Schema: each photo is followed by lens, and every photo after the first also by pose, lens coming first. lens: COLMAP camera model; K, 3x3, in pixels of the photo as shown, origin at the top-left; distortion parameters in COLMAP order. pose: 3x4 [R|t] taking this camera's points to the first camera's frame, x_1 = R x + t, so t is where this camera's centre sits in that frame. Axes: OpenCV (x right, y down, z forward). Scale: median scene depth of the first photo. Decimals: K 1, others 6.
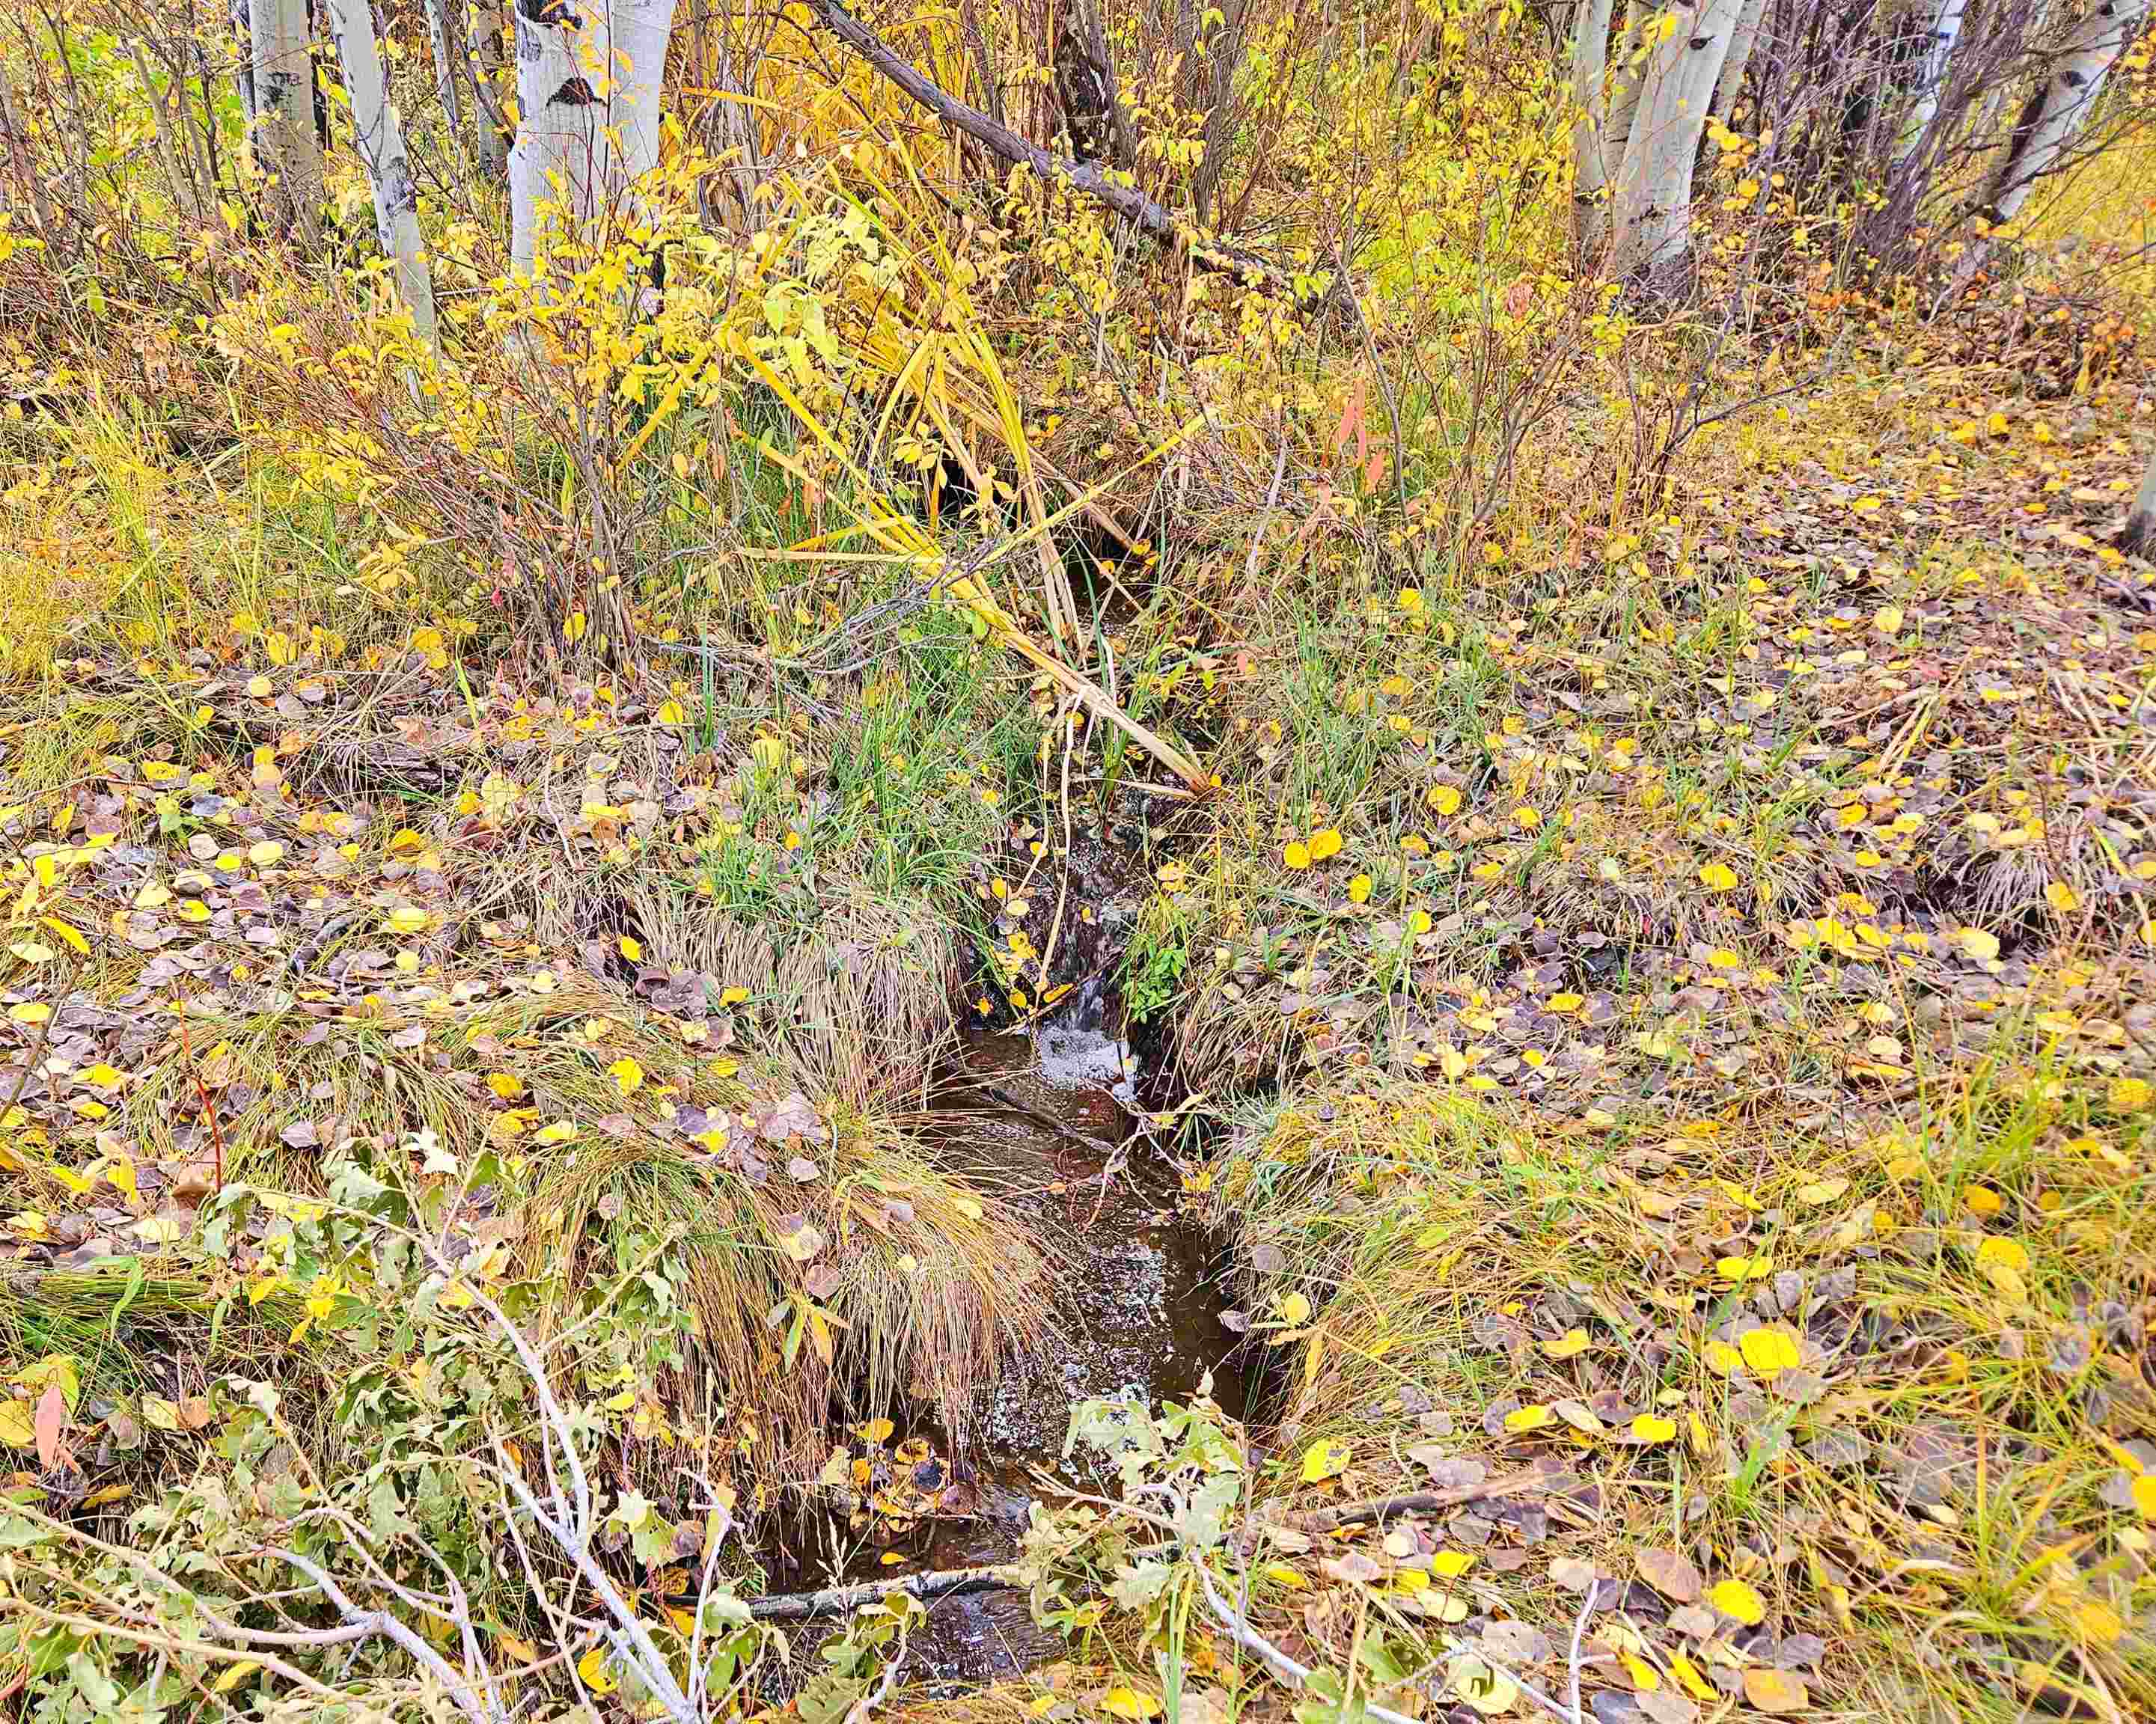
lens RADIAL K [[1719.7, 0, 1072.9], [0, 1719.7, 876.3], [0, 0, 1]] dist [0.048350, 0.003255]
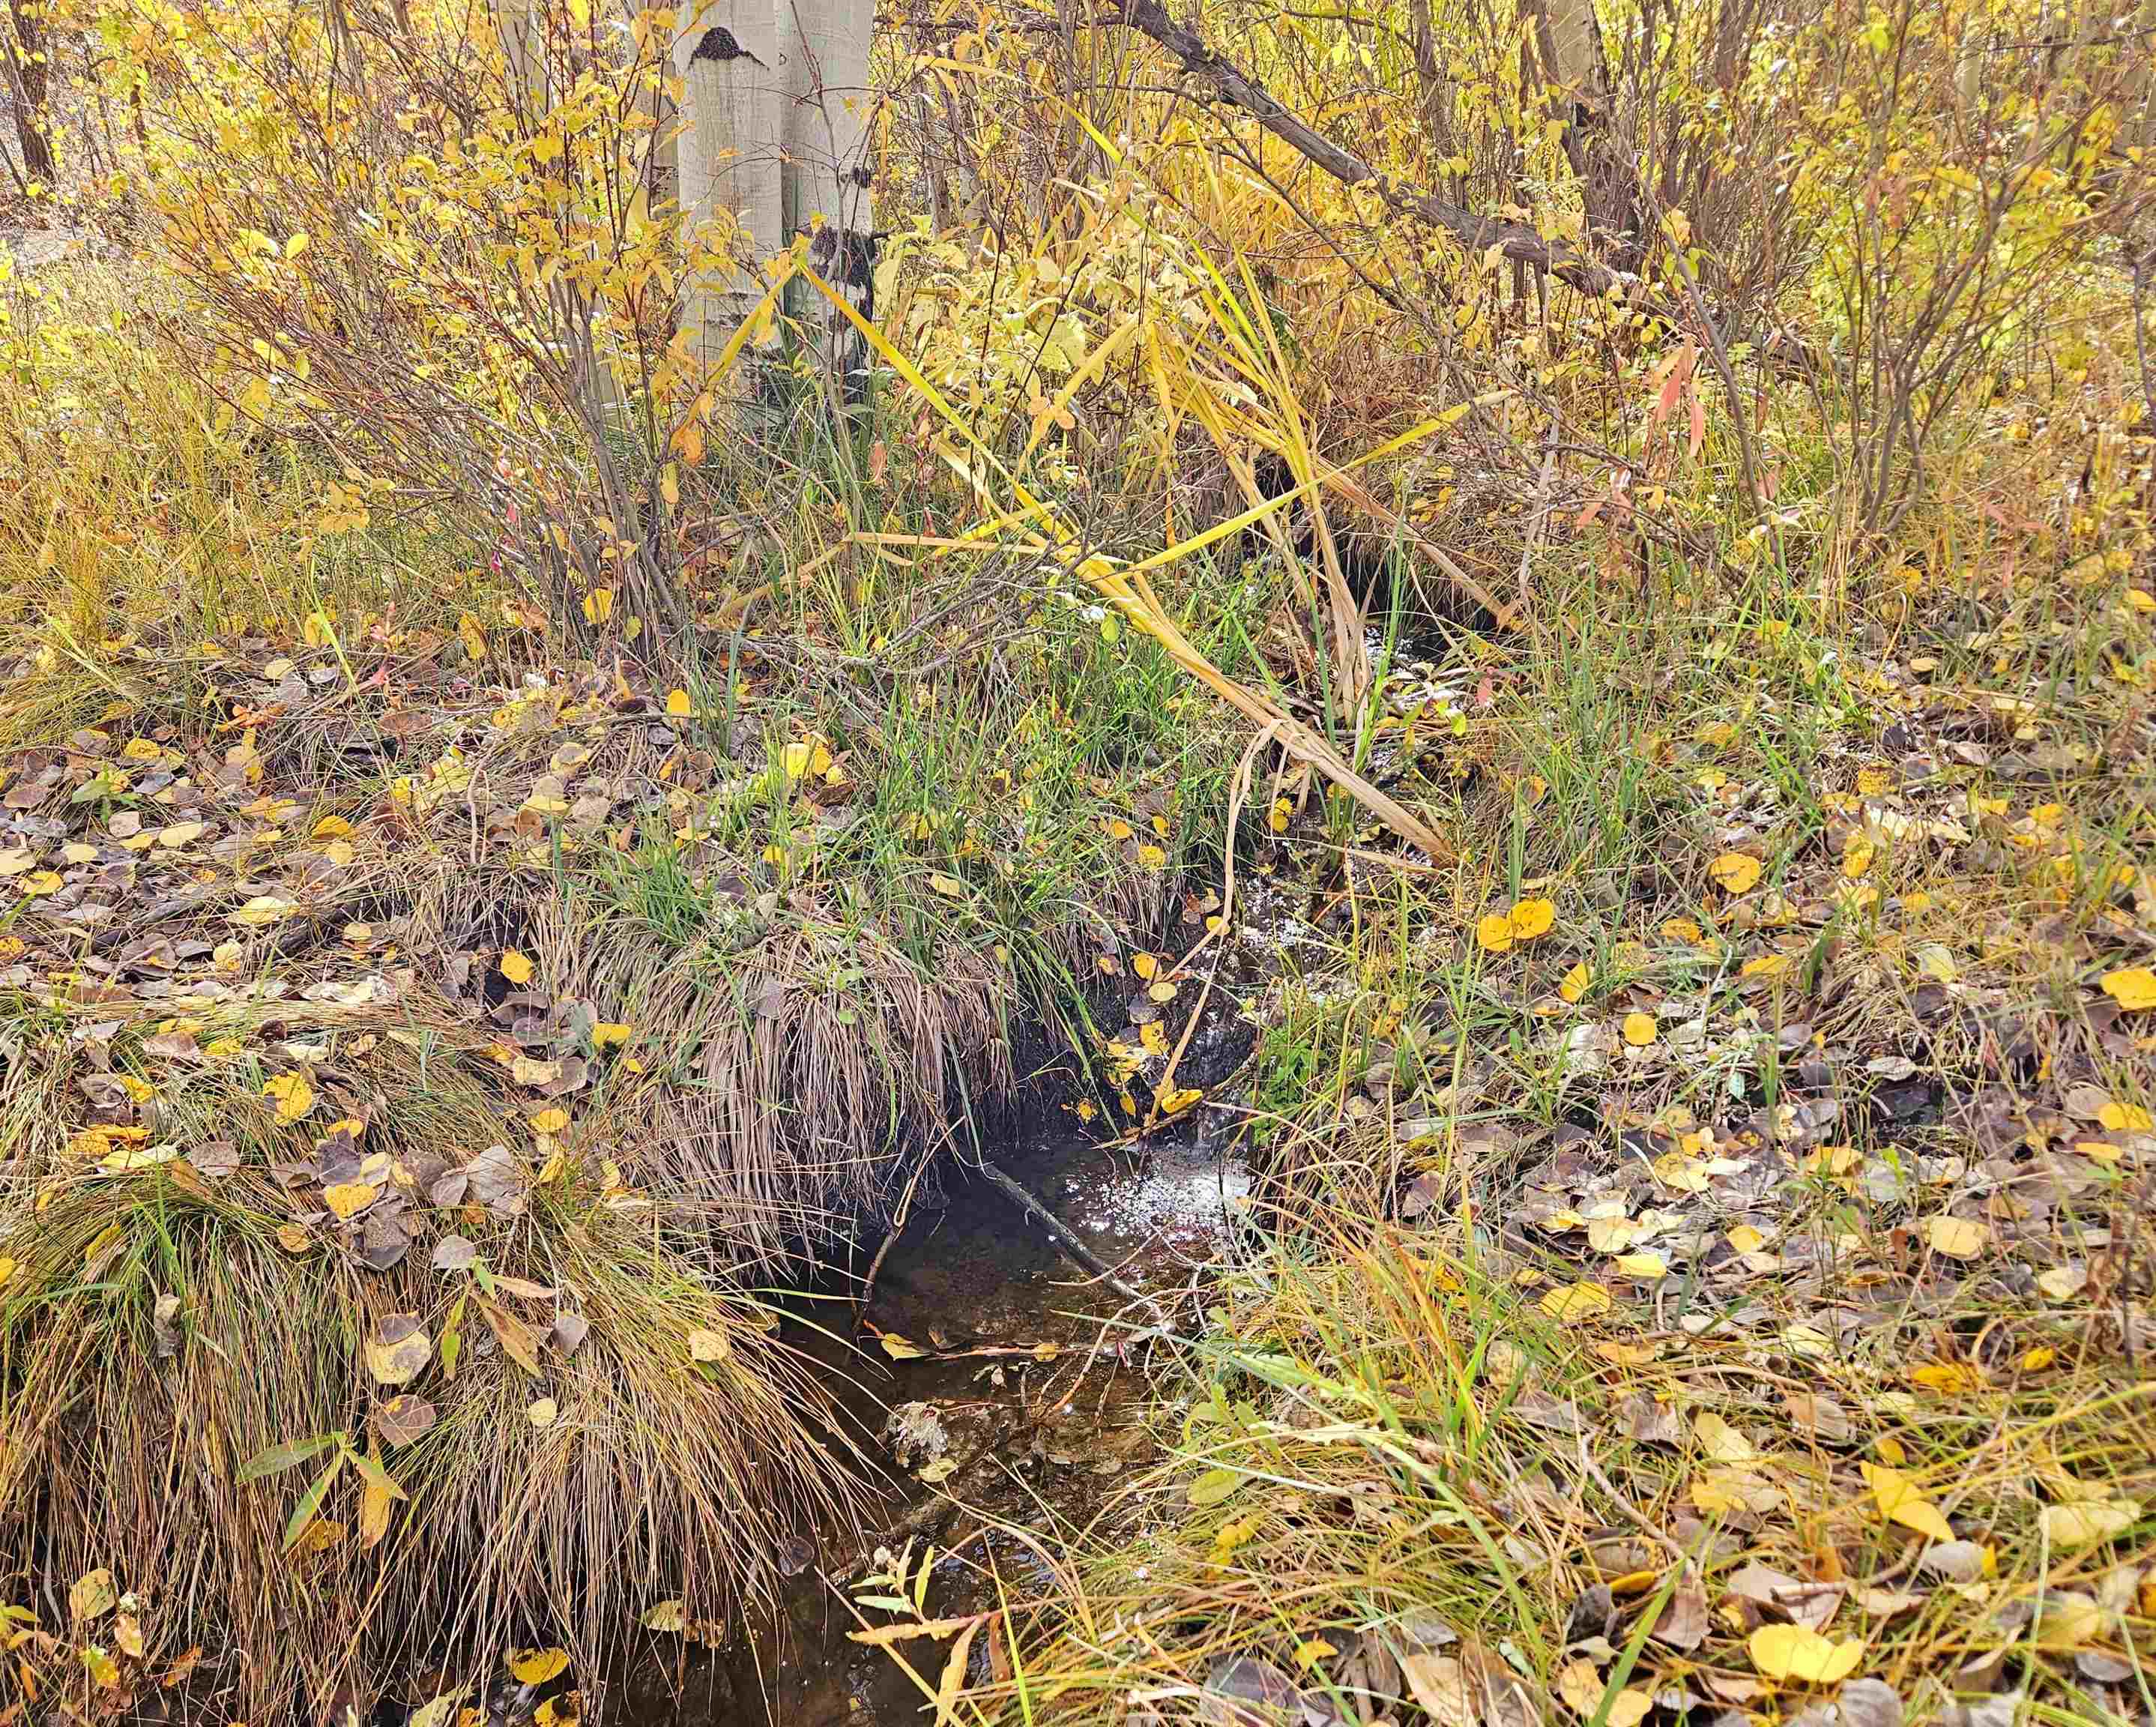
lens RADIAL K [[1720.0, 0, 1085.6], [0, 1720.0, 842.9], [0, 0, 1]] dist [0.048350, 0.003255]
pose [[0.947475, 0.038099, -0.317554, 0.211940], [-0.075867, 0.991314, -0.107427, 0.044382], [0.310702, 0.125877, 0.942135, 0.284068]]
